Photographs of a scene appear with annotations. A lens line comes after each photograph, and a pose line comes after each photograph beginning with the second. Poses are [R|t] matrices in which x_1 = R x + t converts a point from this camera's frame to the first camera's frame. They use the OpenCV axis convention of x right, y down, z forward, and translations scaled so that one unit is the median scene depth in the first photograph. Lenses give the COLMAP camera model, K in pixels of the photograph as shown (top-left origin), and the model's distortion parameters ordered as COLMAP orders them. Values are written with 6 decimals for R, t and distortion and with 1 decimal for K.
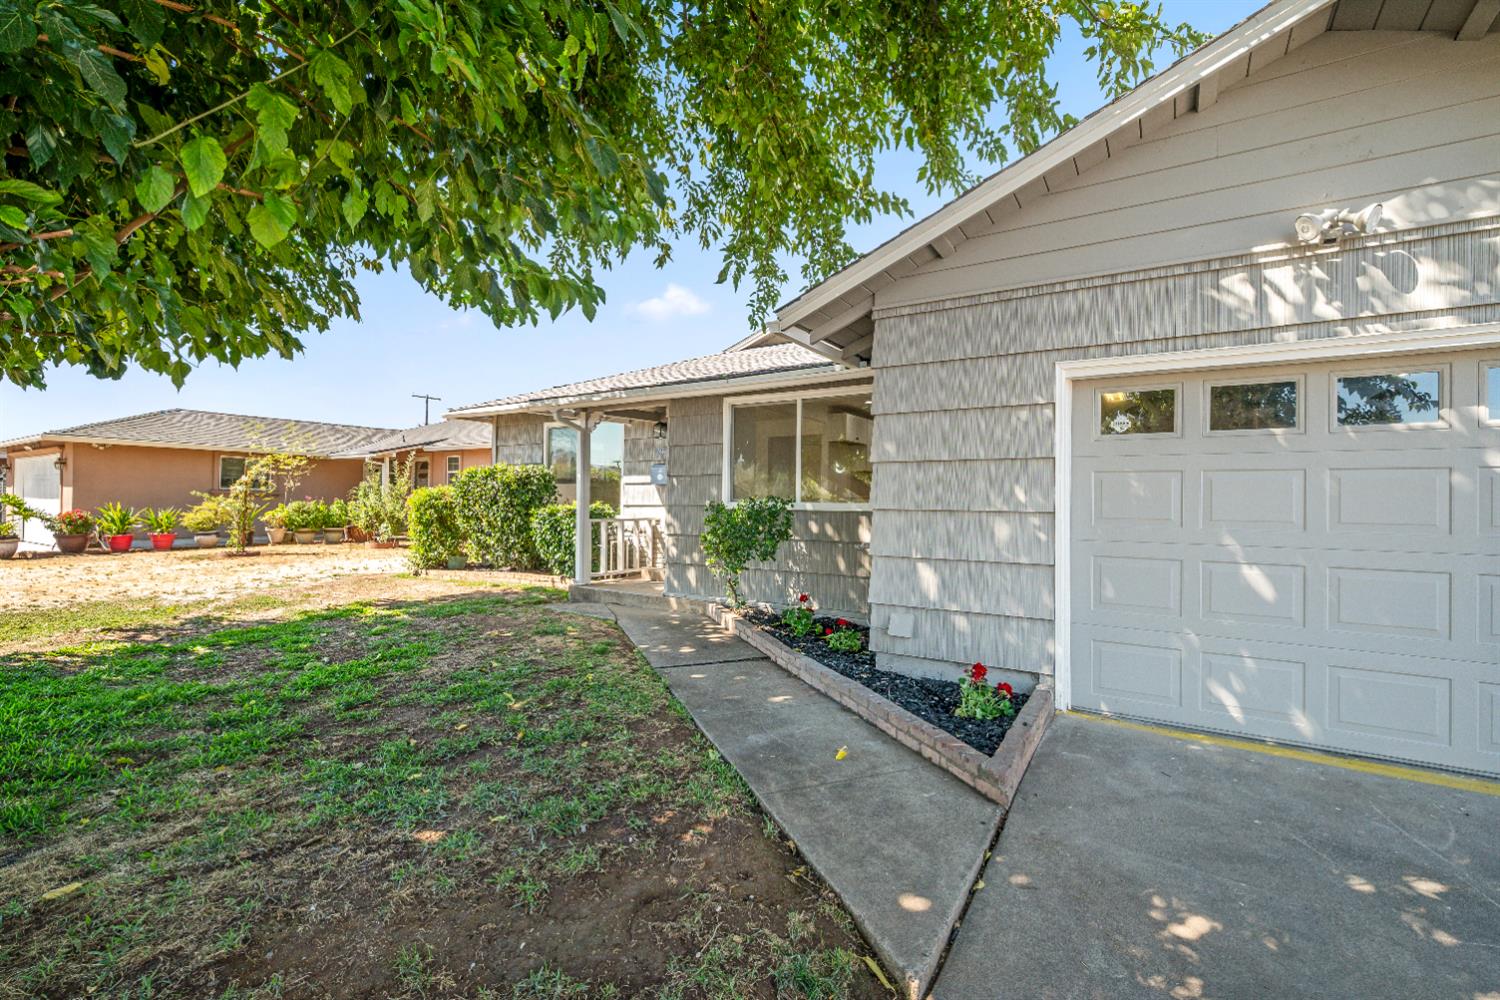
lens RADIAL K [[660.8, 0, 747.2], [0, 660.8, 491.9], [0, 0, 1]] dist [-0.010643, -0.000297]
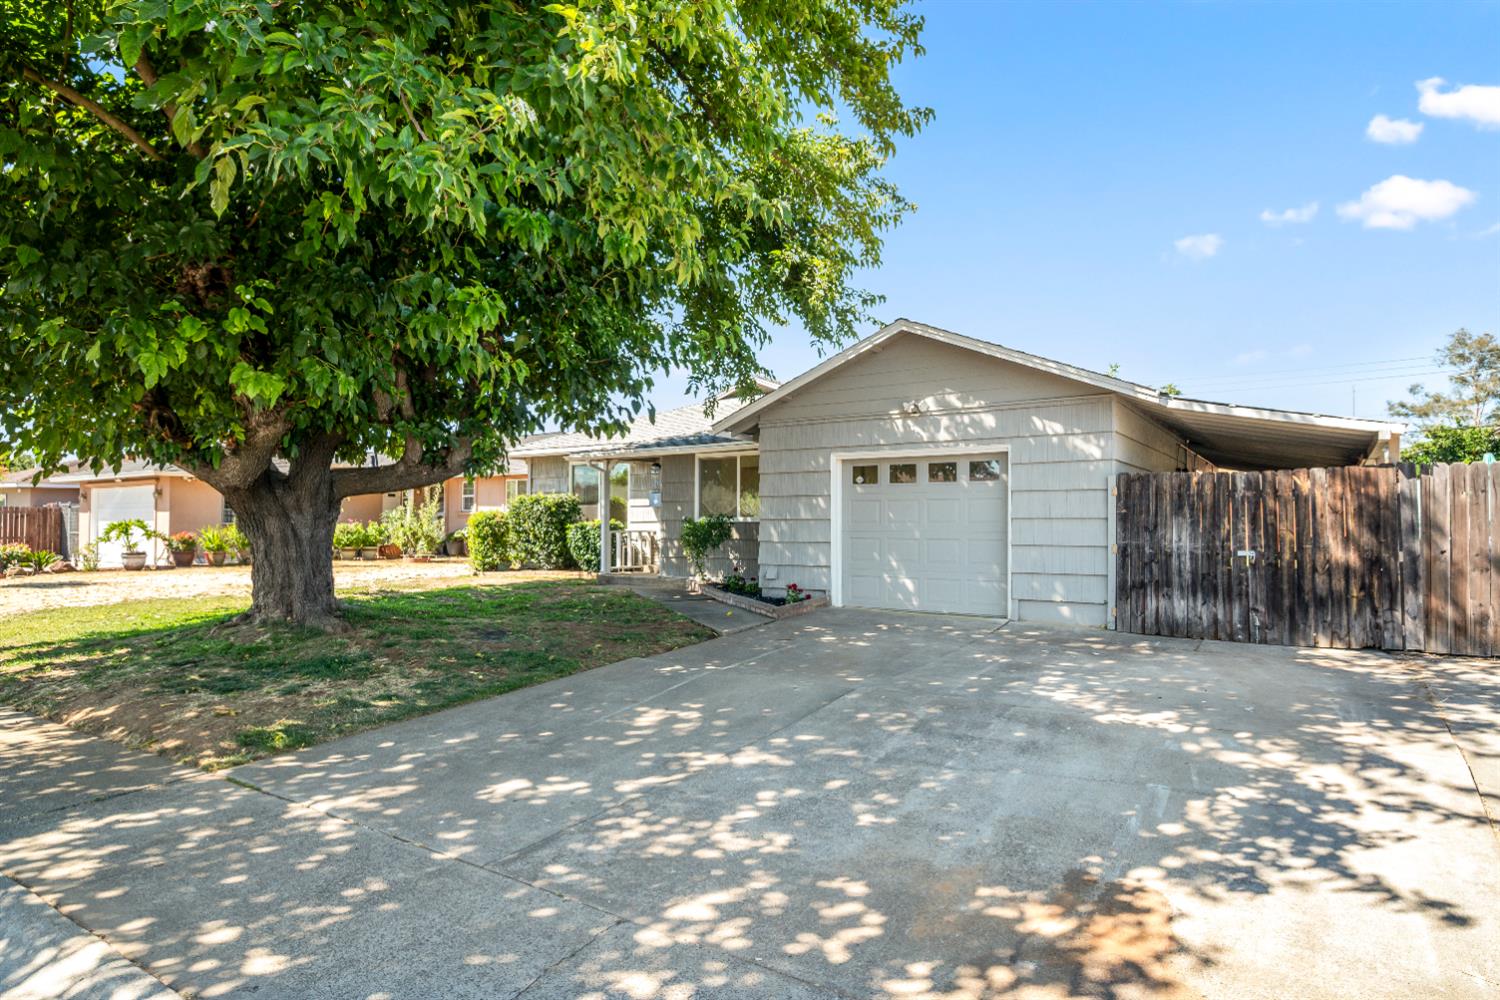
lens RADIAL K [[890.6, 0, 751.6], [0, 890.6, 511.2], [0, 0, 1]] dist [0.000390, -0.000025]
pose [[0.999485, -0.011712, -0.029886, 0.136934], [0.011774, 0.999929, 0.001902, -0.002743], [0.029861, -0.002253, 0.999552, -0.951187]]
